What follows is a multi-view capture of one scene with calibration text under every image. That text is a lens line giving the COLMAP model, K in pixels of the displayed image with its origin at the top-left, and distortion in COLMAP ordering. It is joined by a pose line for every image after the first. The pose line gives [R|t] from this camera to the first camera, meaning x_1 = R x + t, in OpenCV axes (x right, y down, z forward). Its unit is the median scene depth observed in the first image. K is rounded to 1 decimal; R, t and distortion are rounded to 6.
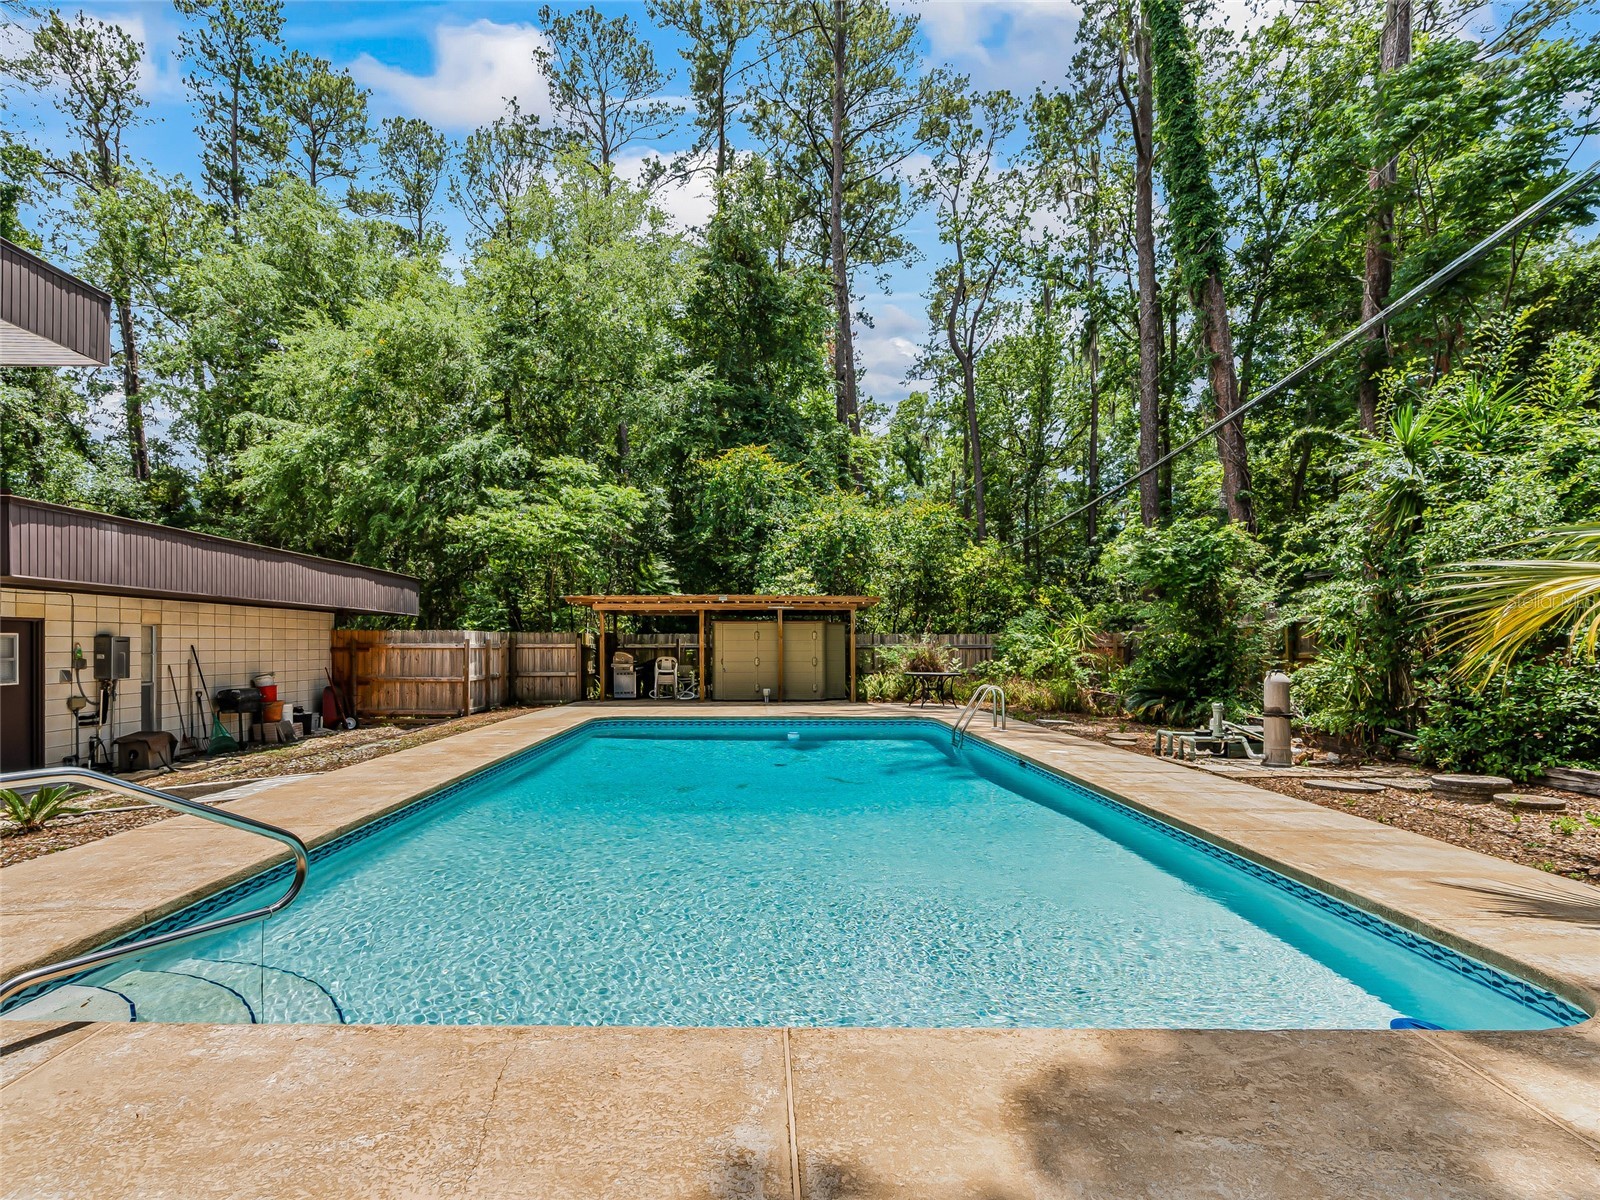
lens RADIAL K [[818.9, 0, 795.9], [0, 818.9, 626.4], [0, 0, 1]] dist [-0.001280, -0.000215]
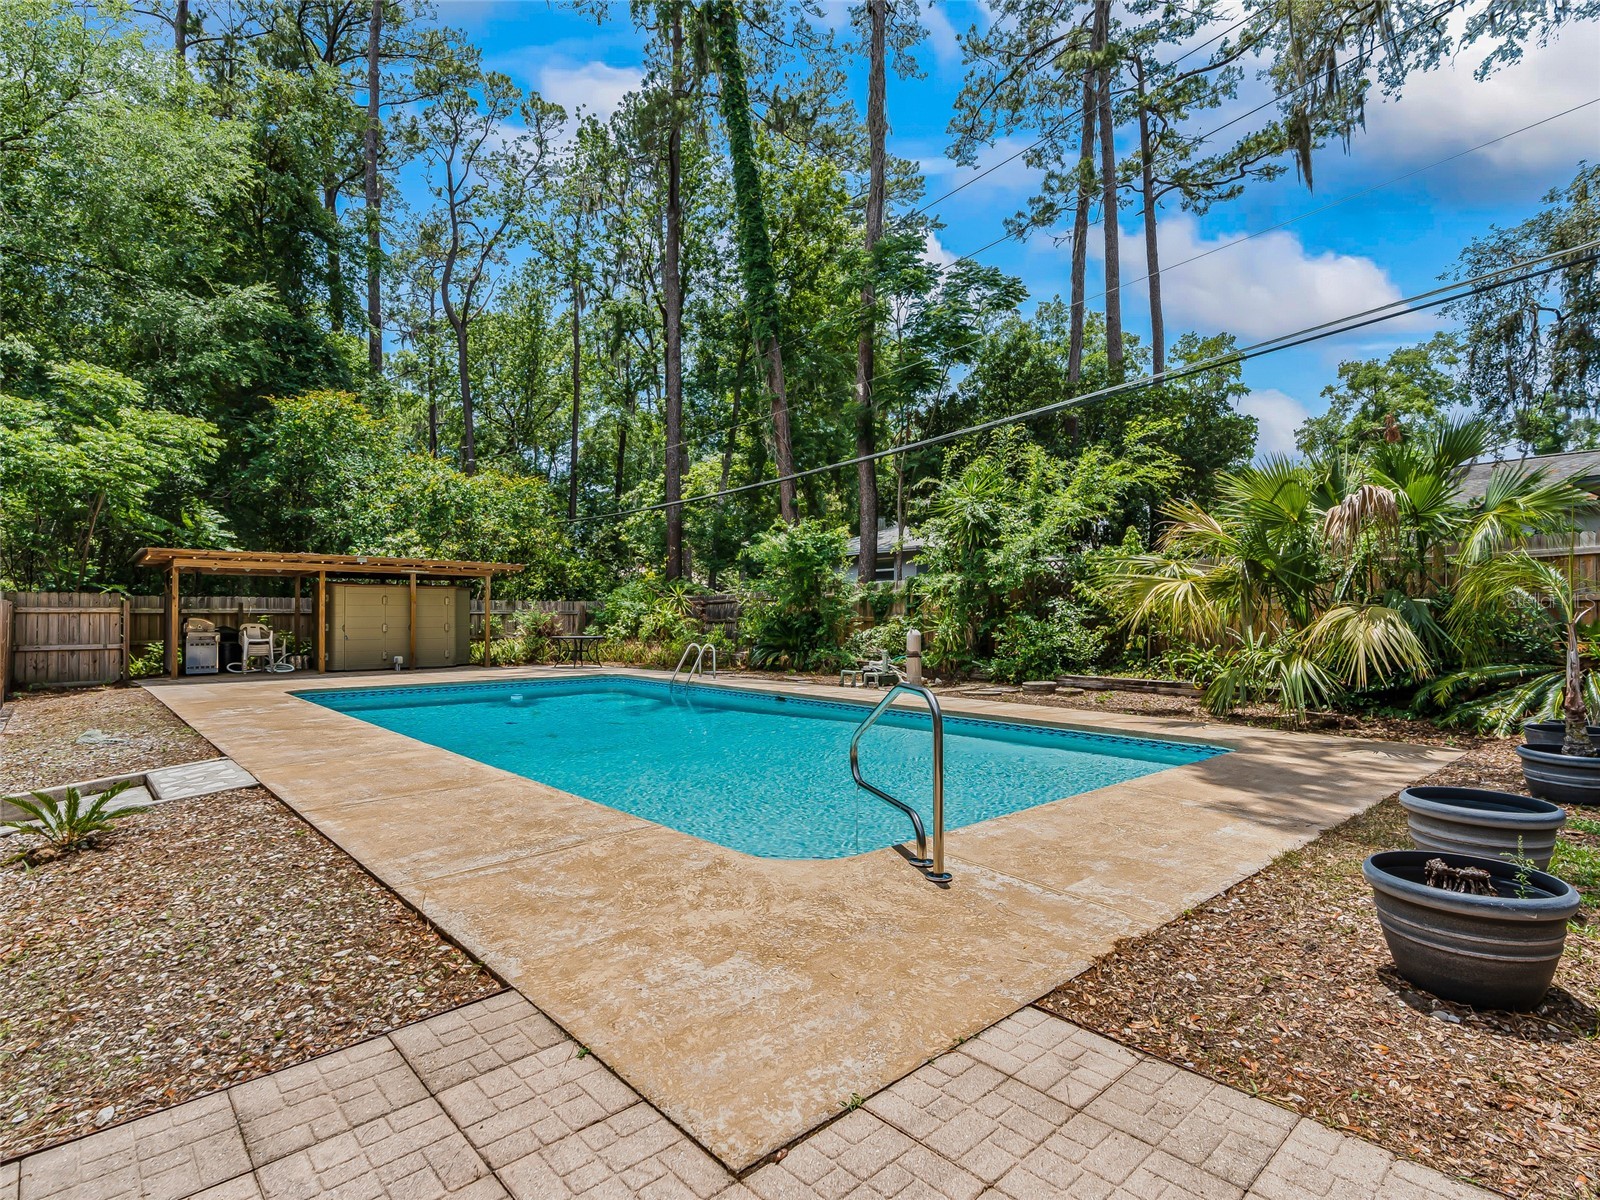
lens RADIAL K [[807.3, 0, 795.2], [0, 807.3, 586.0], [0, 0, 1]] dist [-0.001800, 0.000600]
pose [[0.744282, 0.025517, 0.667378, -0.309752], [-0.018443, 0.999674, -0.017653, 0.002293], [-0.667611, 0.000831, 0.744510, -0.004459]]
